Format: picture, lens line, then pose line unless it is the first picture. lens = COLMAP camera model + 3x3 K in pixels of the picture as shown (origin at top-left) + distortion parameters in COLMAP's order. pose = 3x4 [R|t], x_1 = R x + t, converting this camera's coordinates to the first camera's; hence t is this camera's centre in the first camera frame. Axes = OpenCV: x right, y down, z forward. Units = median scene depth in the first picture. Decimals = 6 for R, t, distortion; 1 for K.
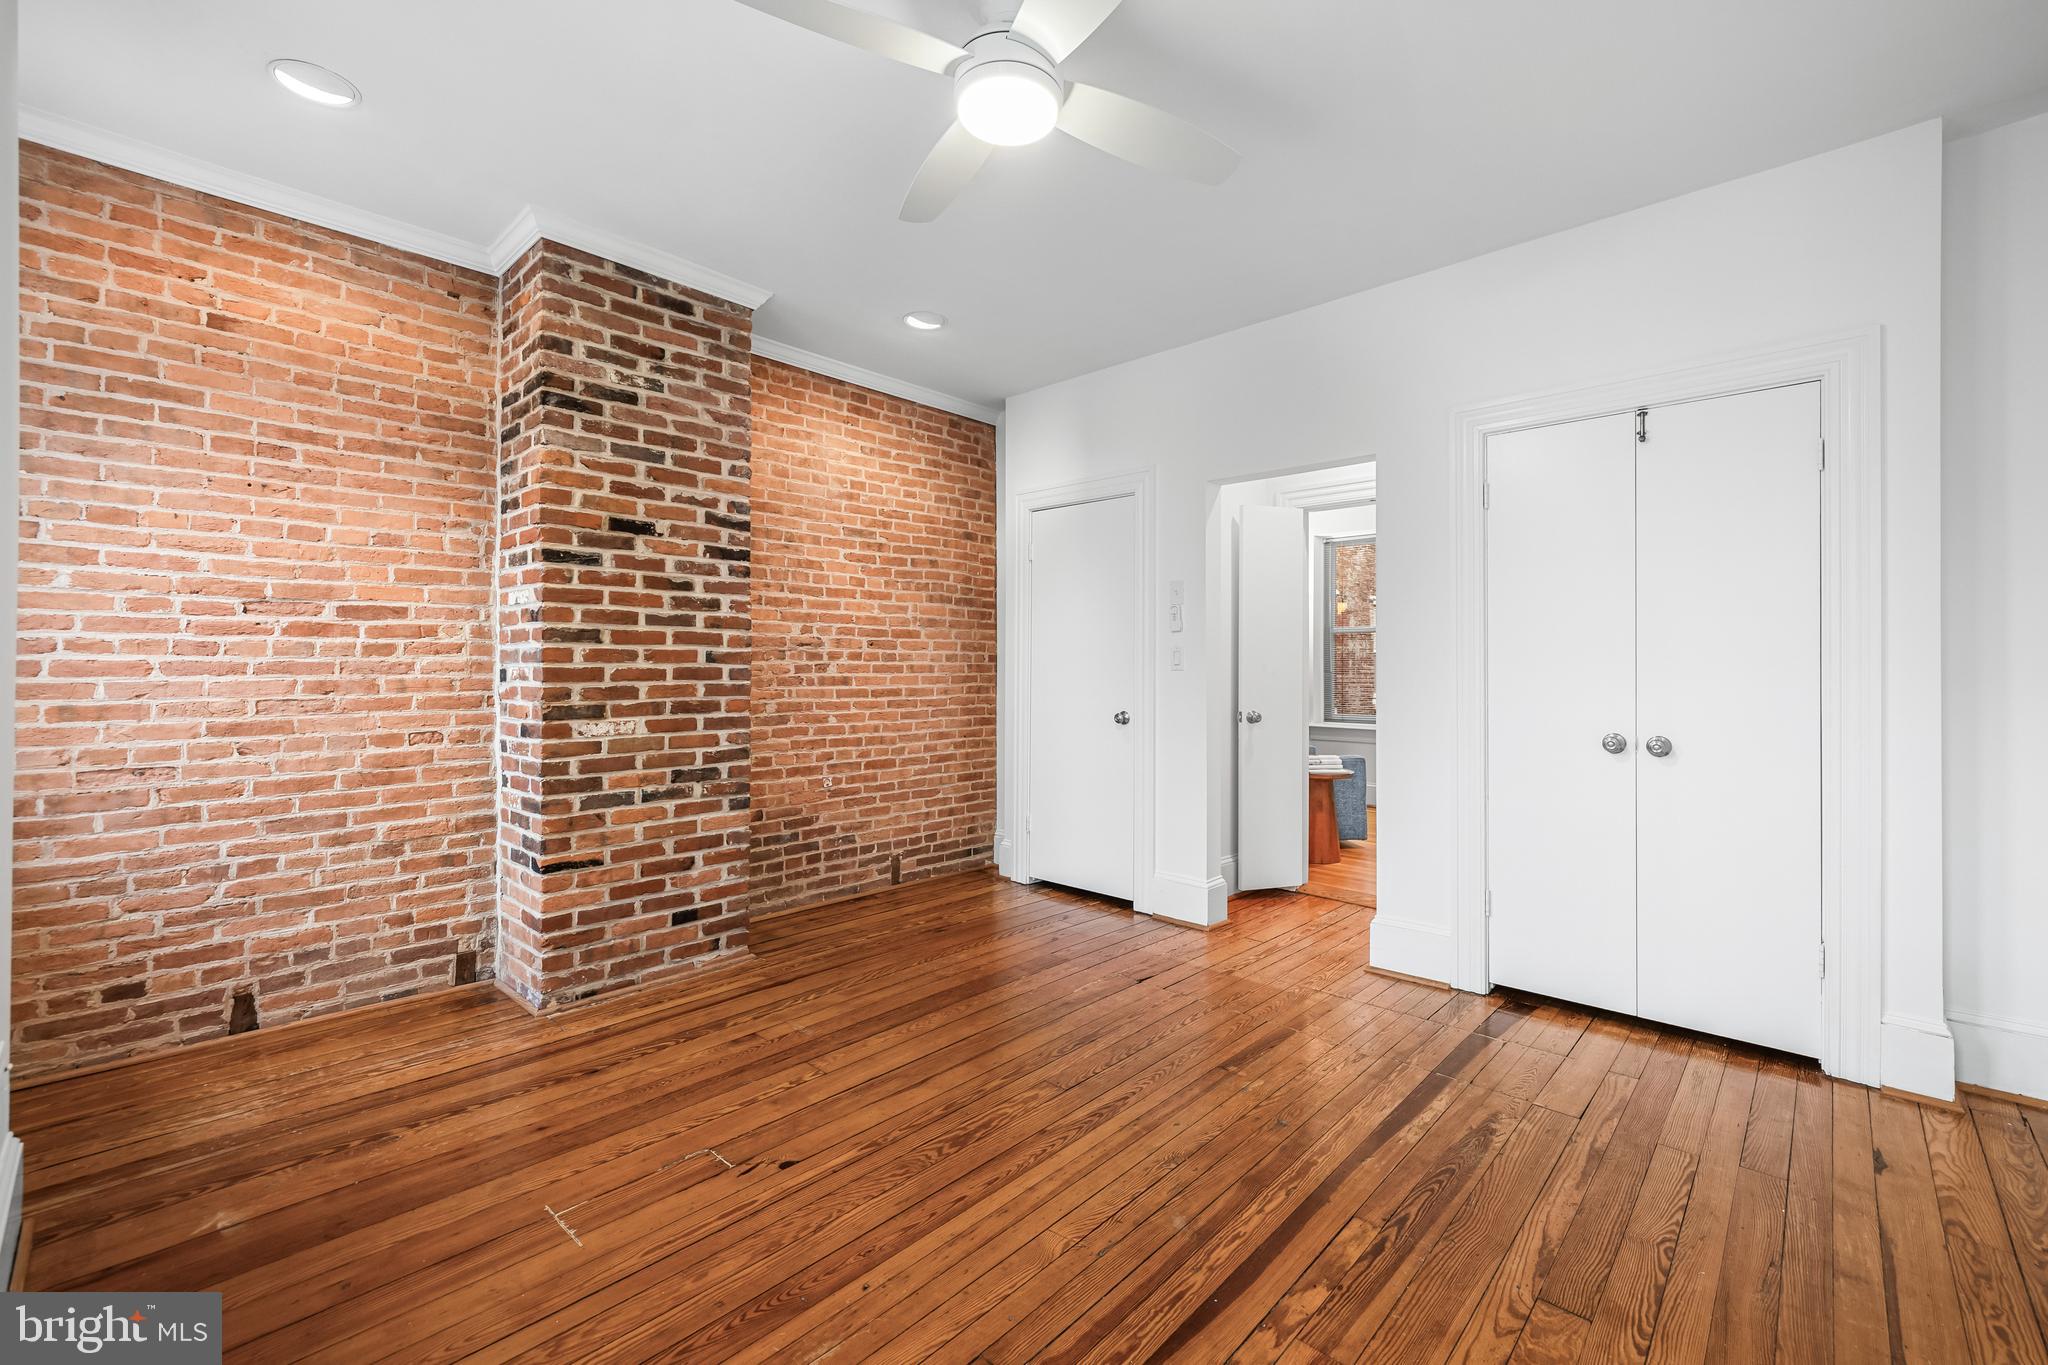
lens RADIAL K [[860.7, 0, 1017.3], [0, 860.7, 648.7], [0, 0, 1]] dist [0.002060, 0.000555]
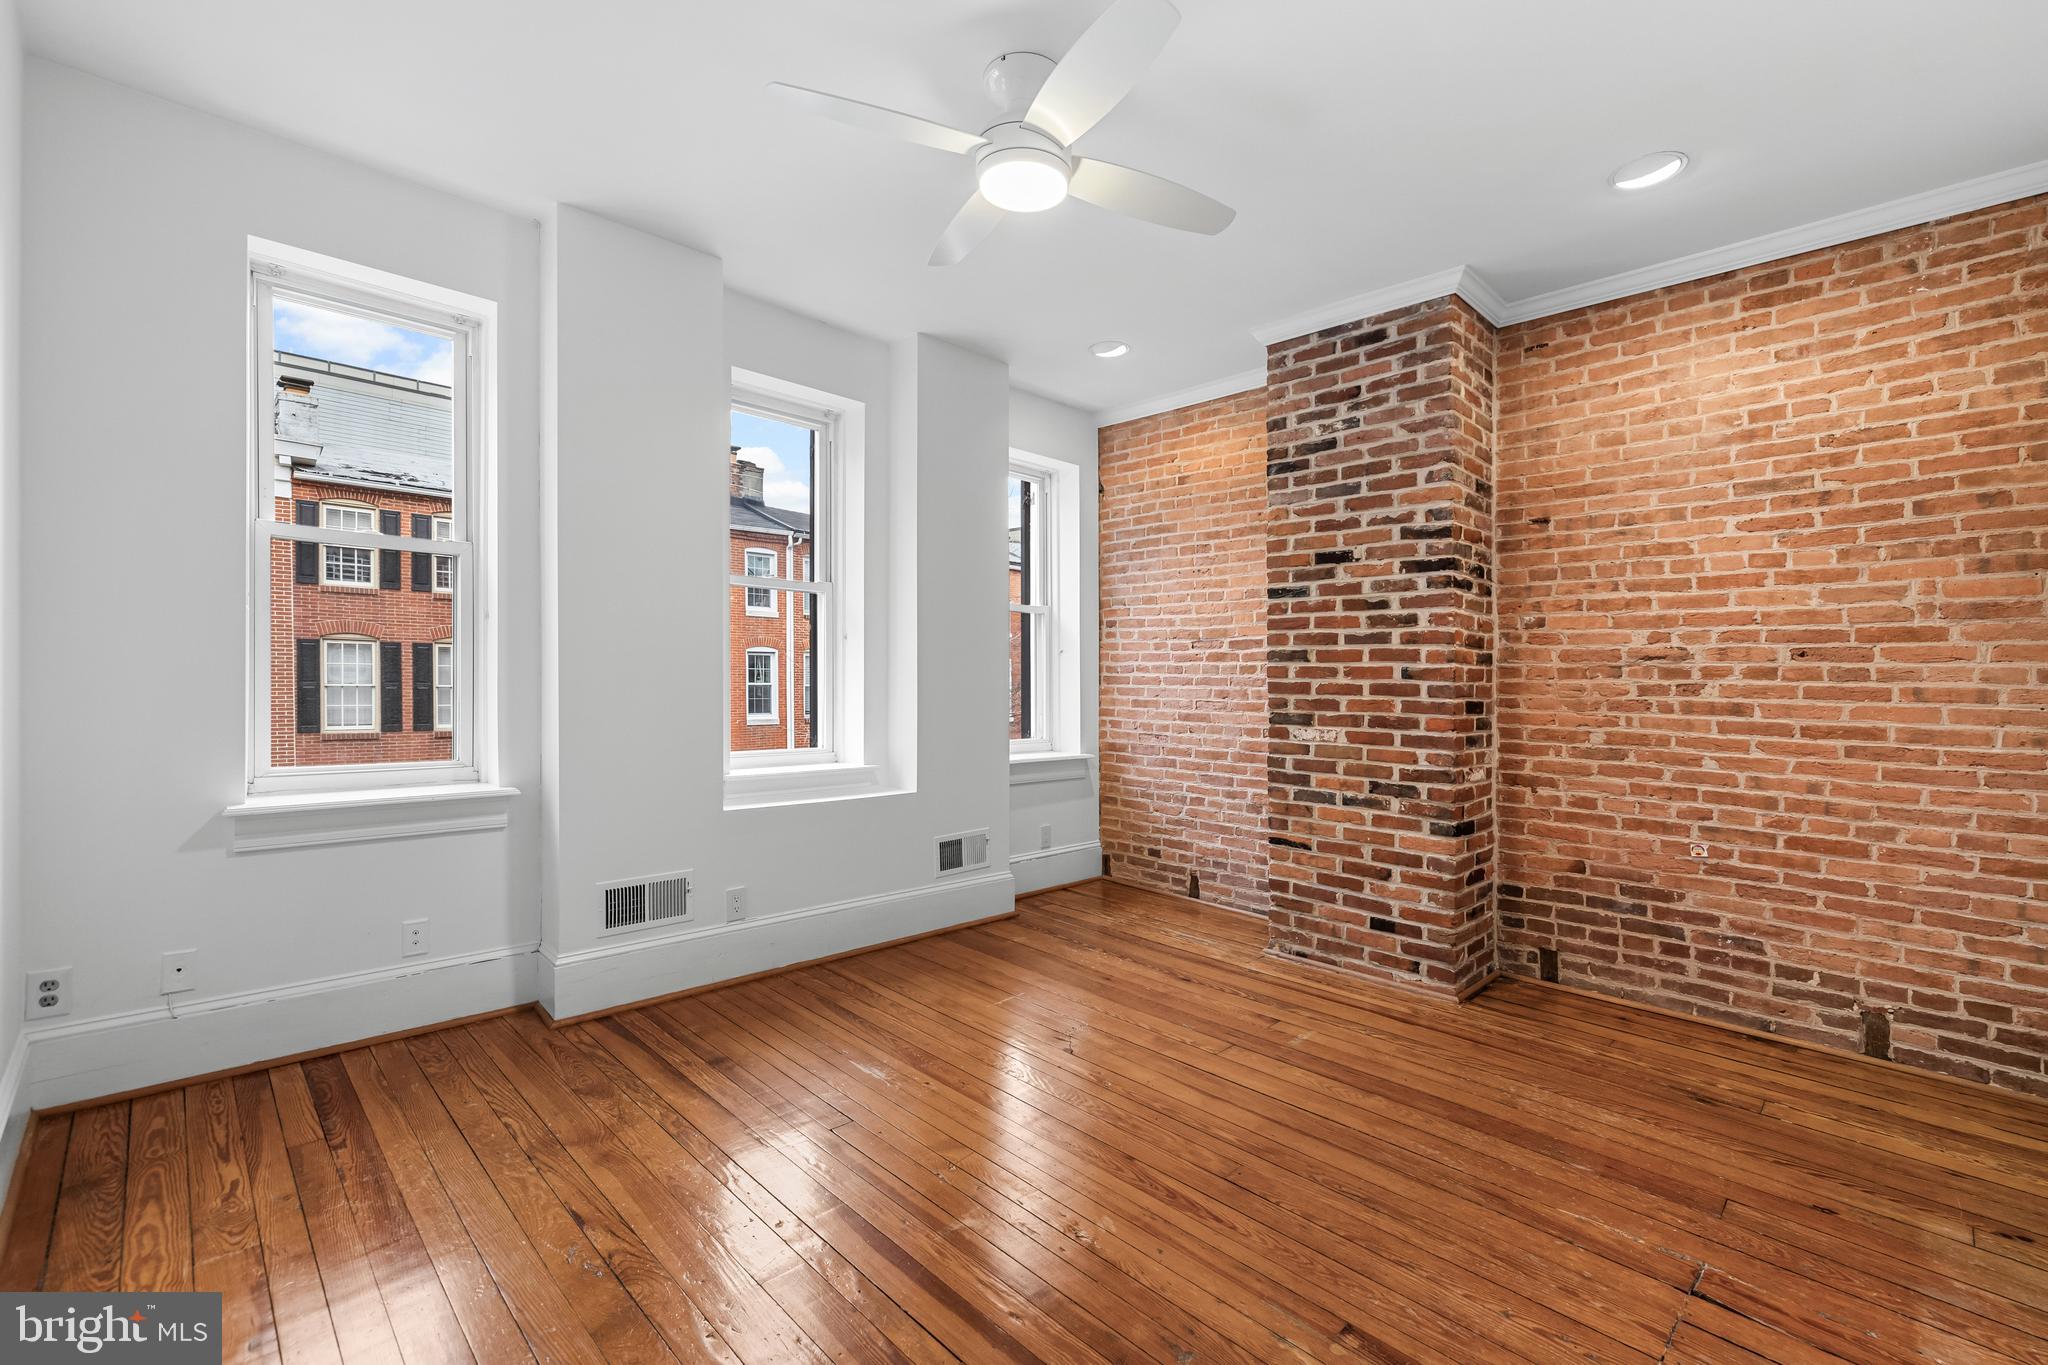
lens RADIAL K [[860.7, 0, 1026.1], [0, 860.7, 681.8], [0, 0, 1]] dist [0.002060, 0.000555]
pose [[-0.028664, 0.001290, -0.999588, 0.684990], [0.002853, 0.999995, 0.001208, 0.017898], [0.999585, -0.002817, -0.028668, 0.628067]]
